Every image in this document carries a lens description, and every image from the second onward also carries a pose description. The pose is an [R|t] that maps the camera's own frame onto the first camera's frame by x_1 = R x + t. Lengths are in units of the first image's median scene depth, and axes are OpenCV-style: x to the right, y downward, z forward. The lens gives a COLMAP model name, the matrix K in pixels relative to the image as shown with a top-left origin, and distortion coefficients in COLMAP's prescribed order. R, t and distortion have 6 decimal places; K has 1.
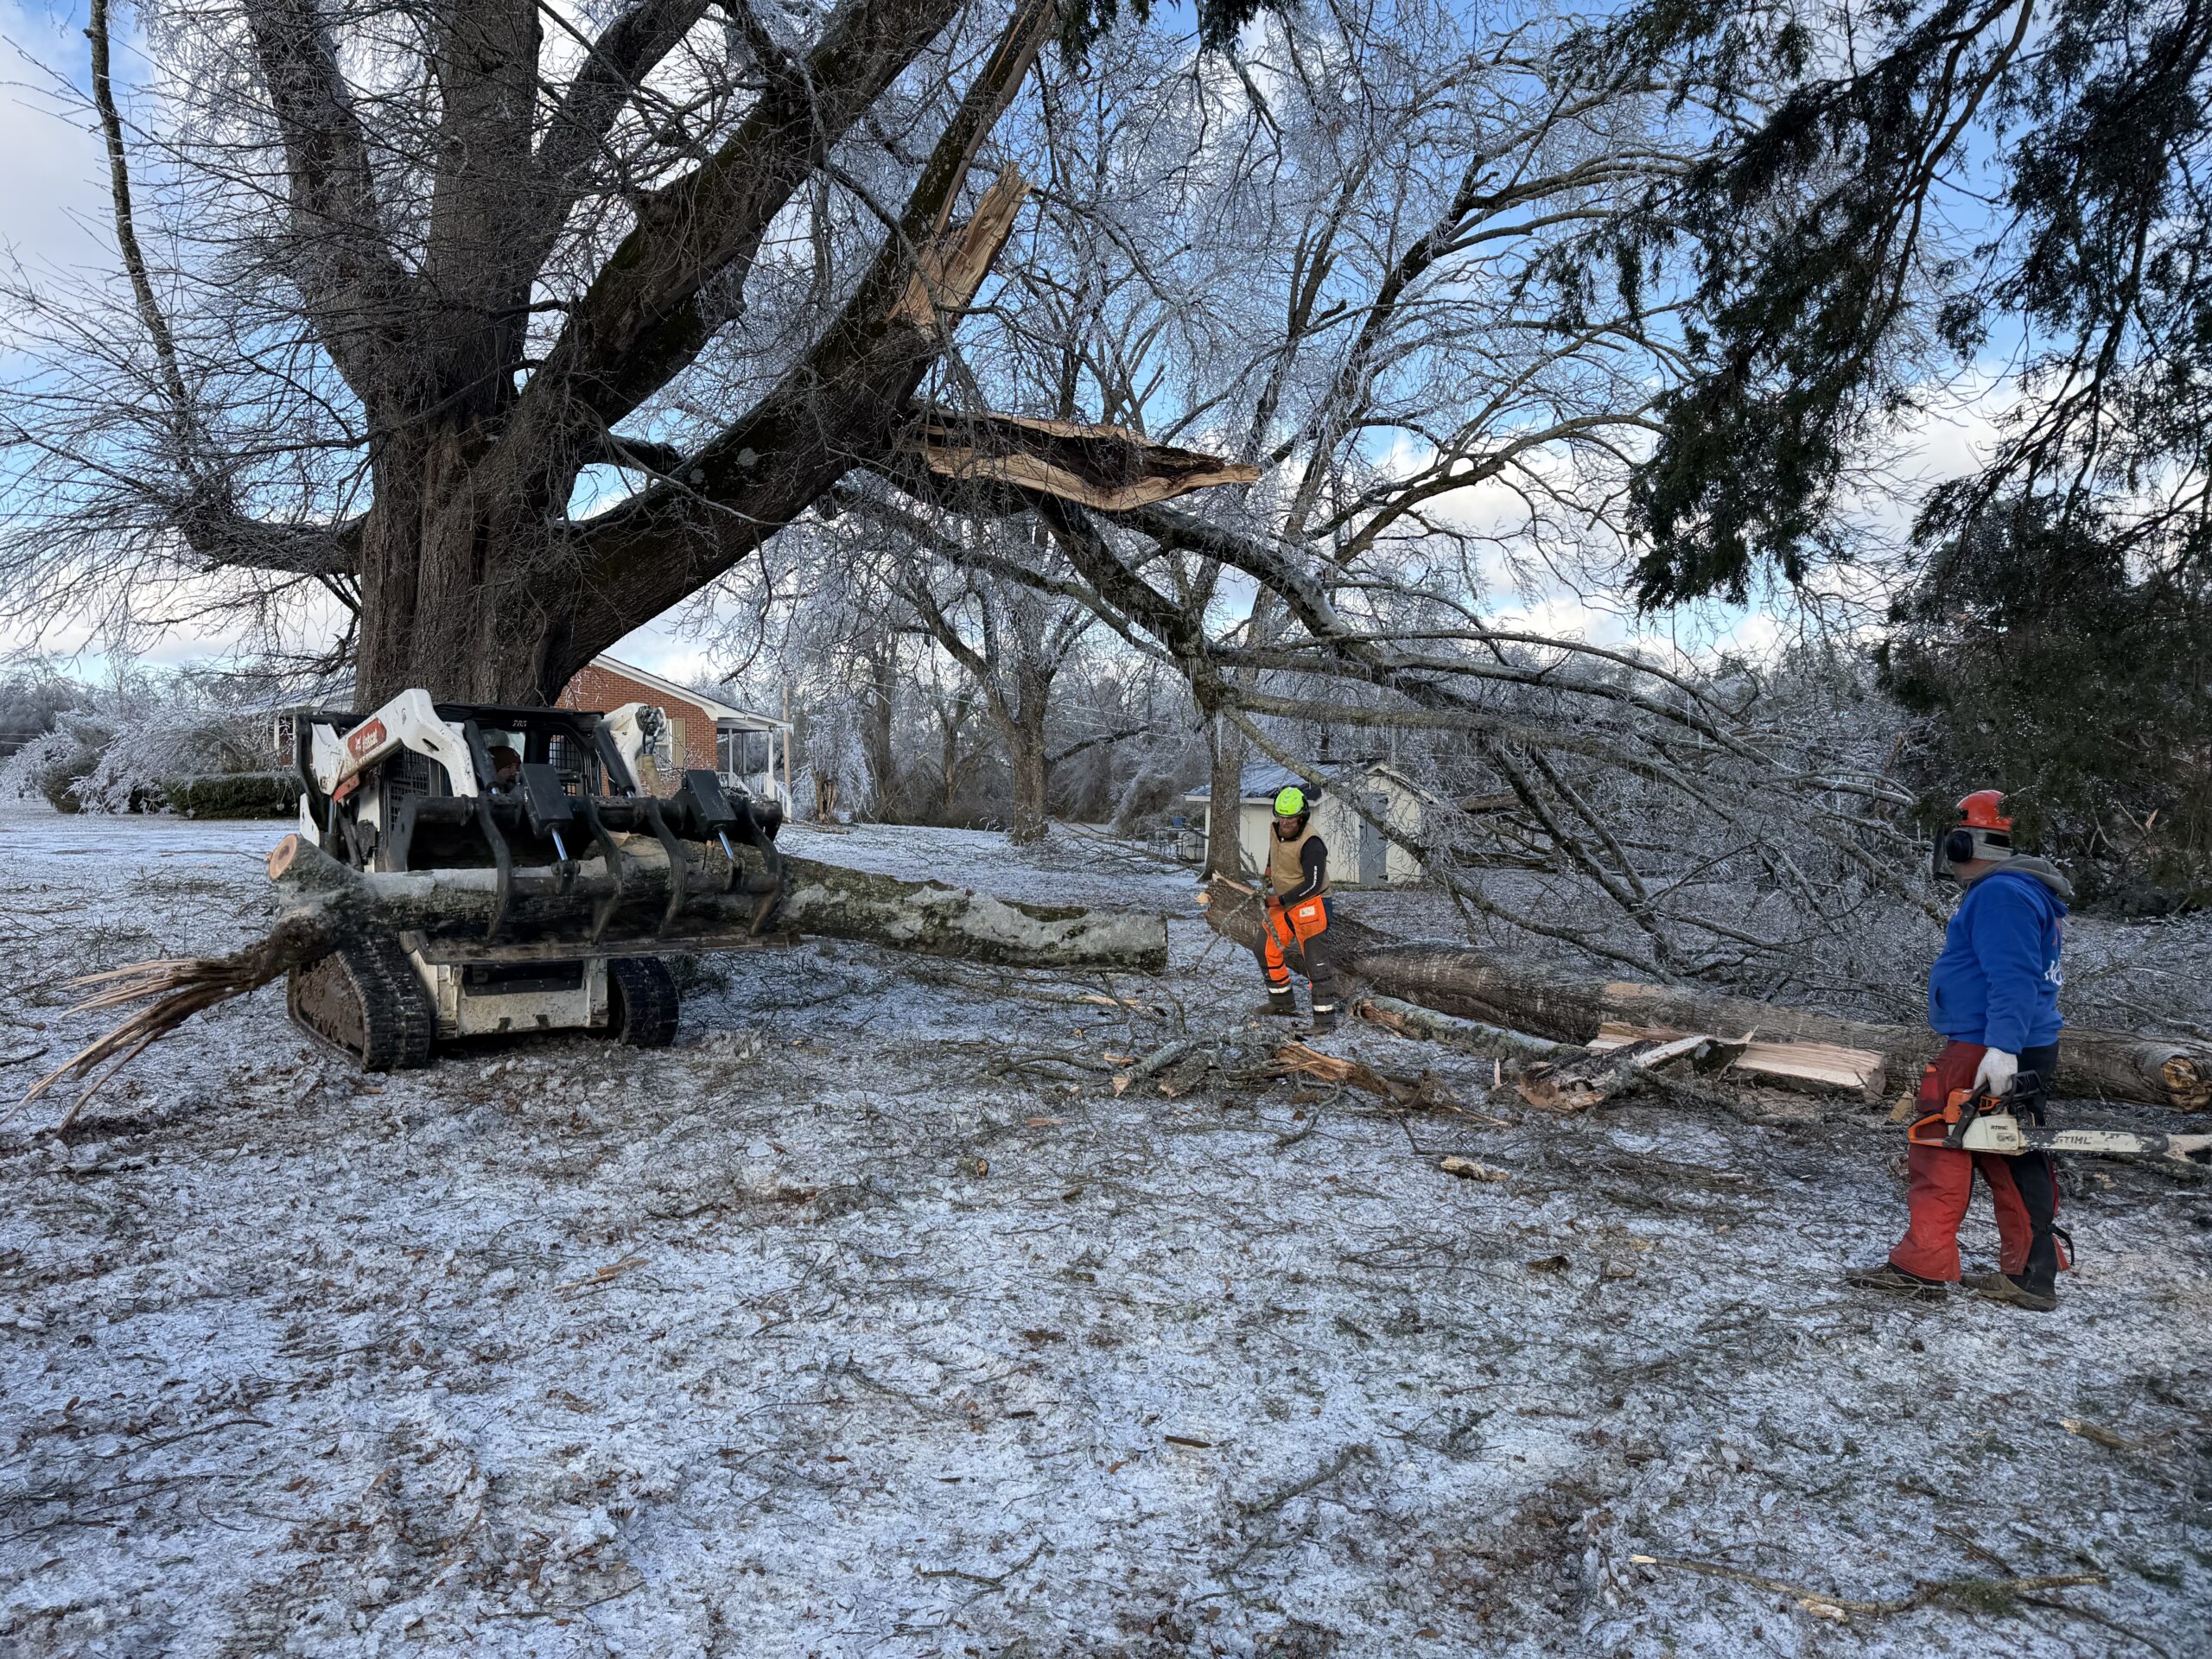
lens RADIAL K [[1575.4, 0, 1100.0], [0, 1575.4, 823.8], [0, 0, 1]] dist [-0.000397, 0.000778]
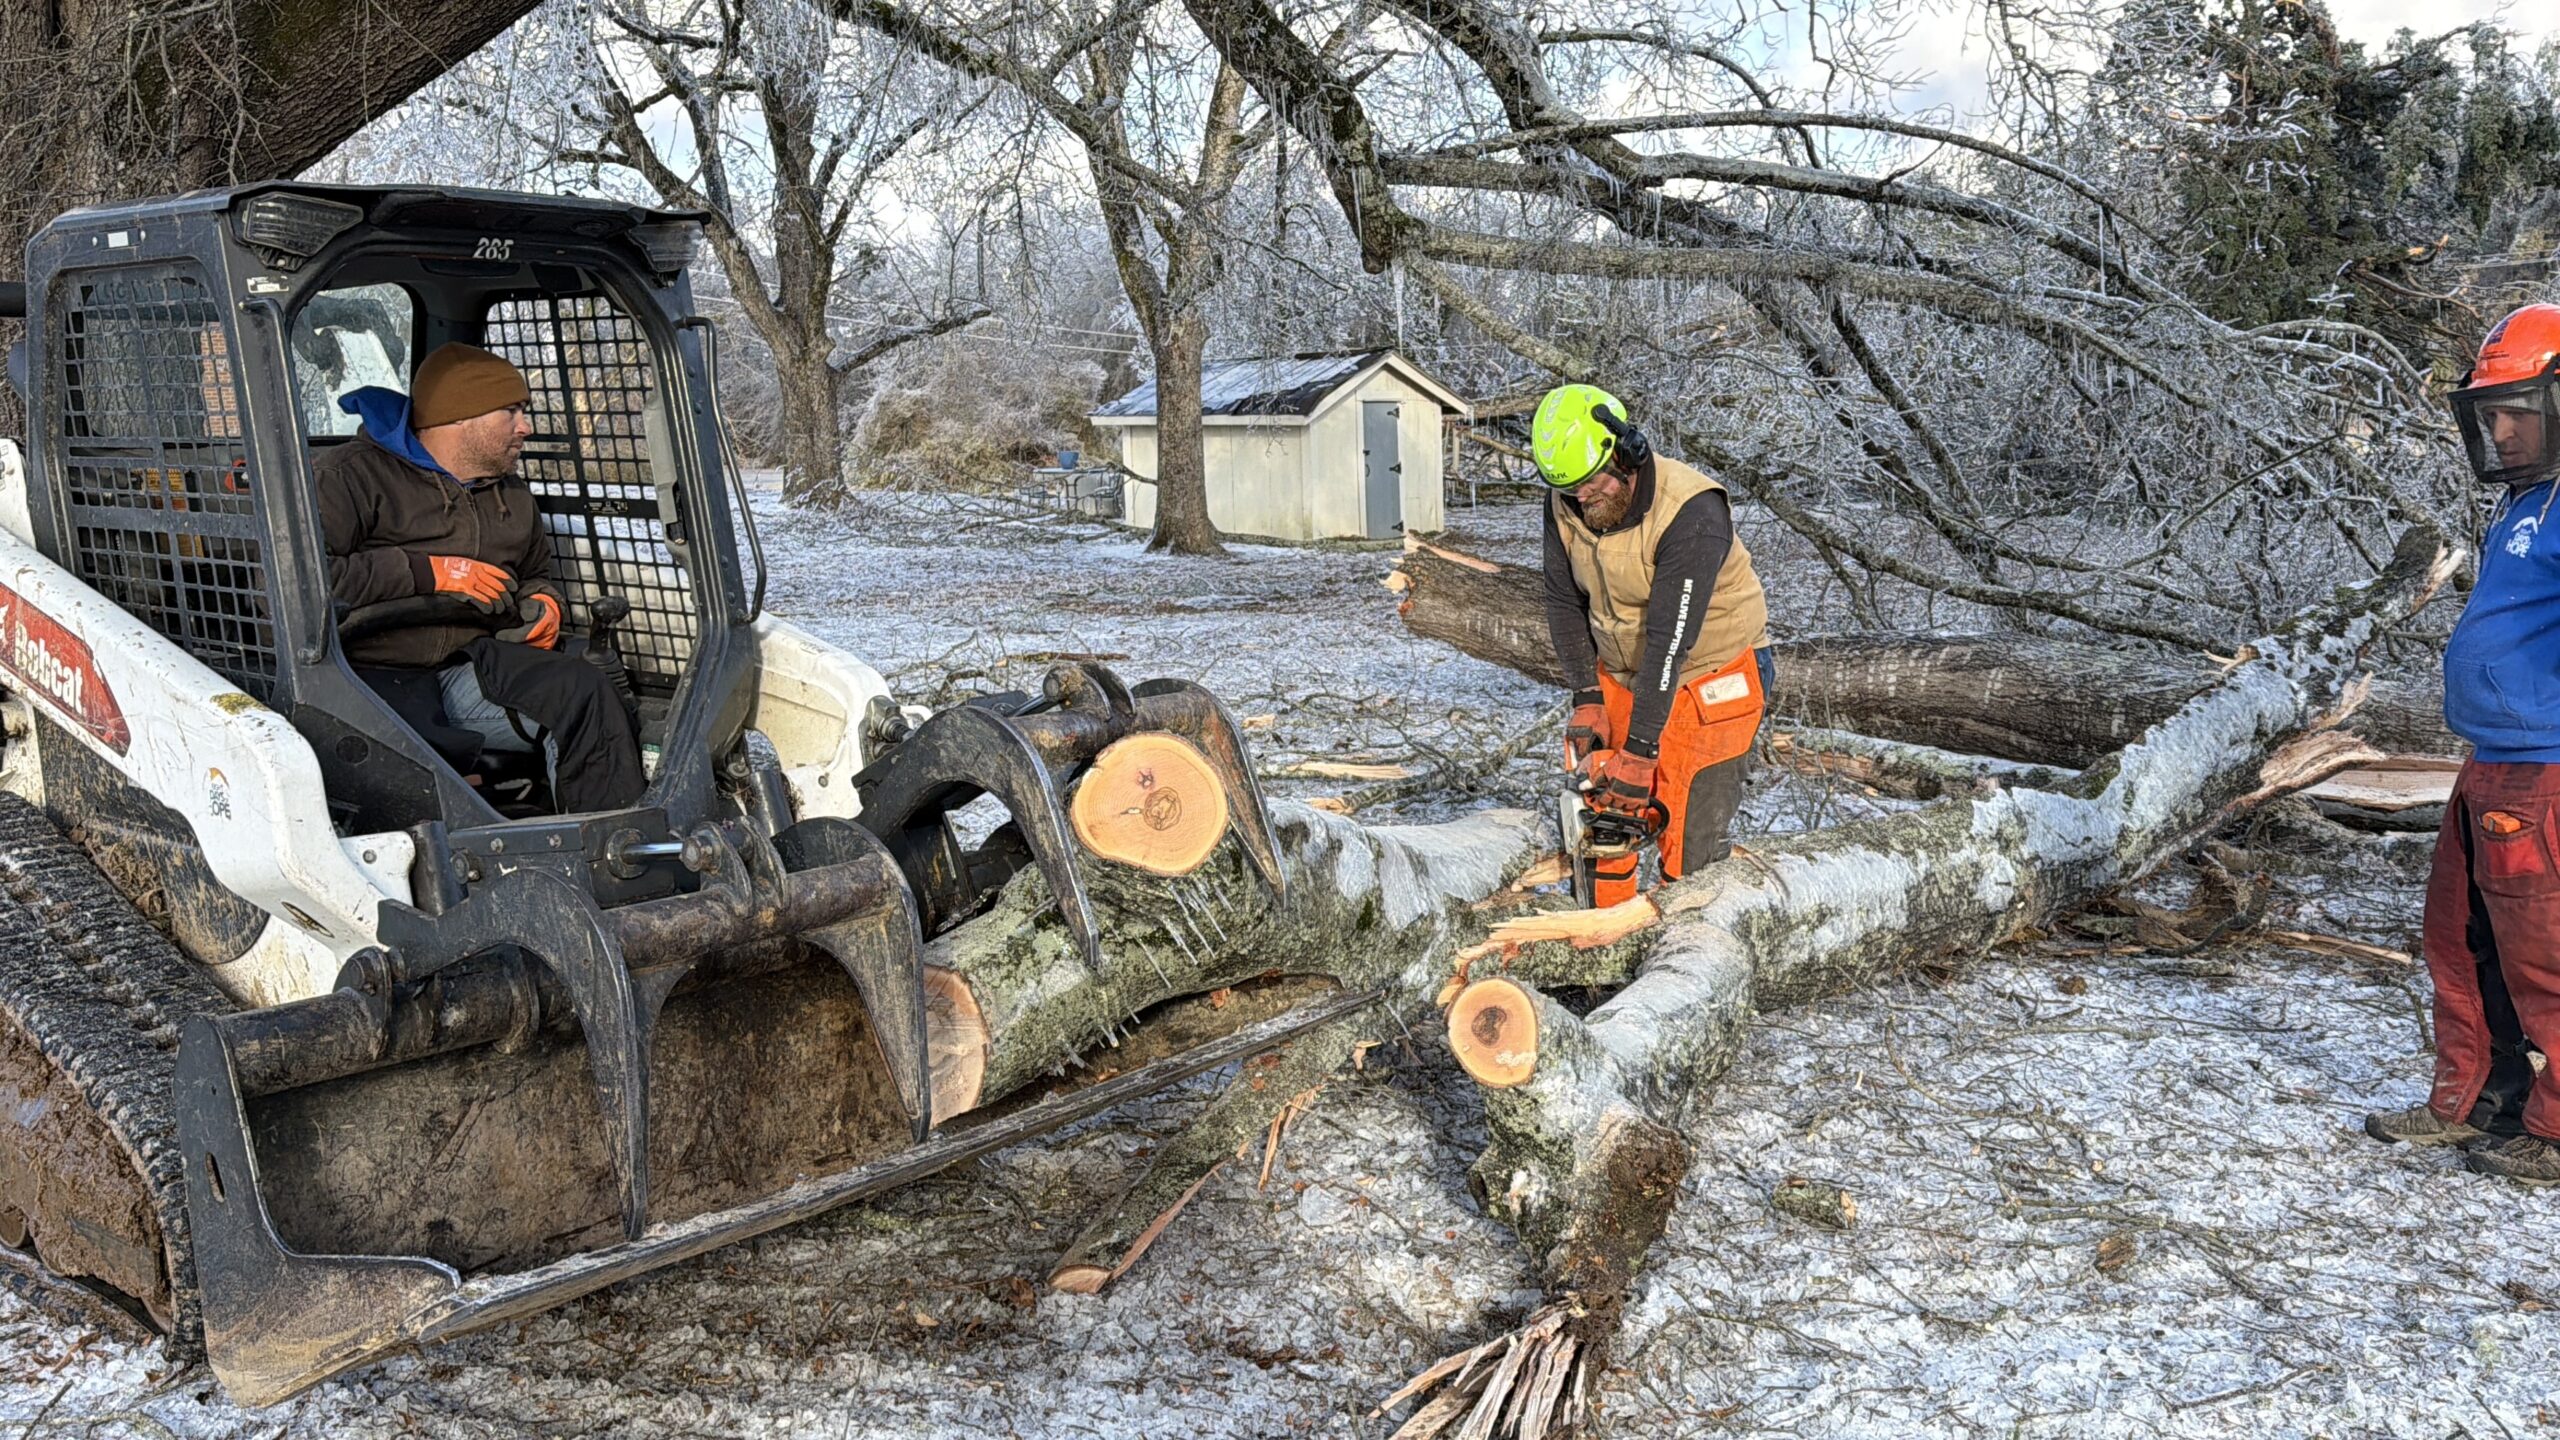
lens RADIAL K [[2200.5, 0, 1285.1], [0, 2200.5, 723.3], [0, 0, 1]] dist [0.042226, -0.022462]
pose [[0.968061, -0.078557, 0.238089, -0.216447], [0.049510, 0.990842, 0.125621, -0.007207], [-0.245777, -0.109821, 0.963085, 0.248288]]
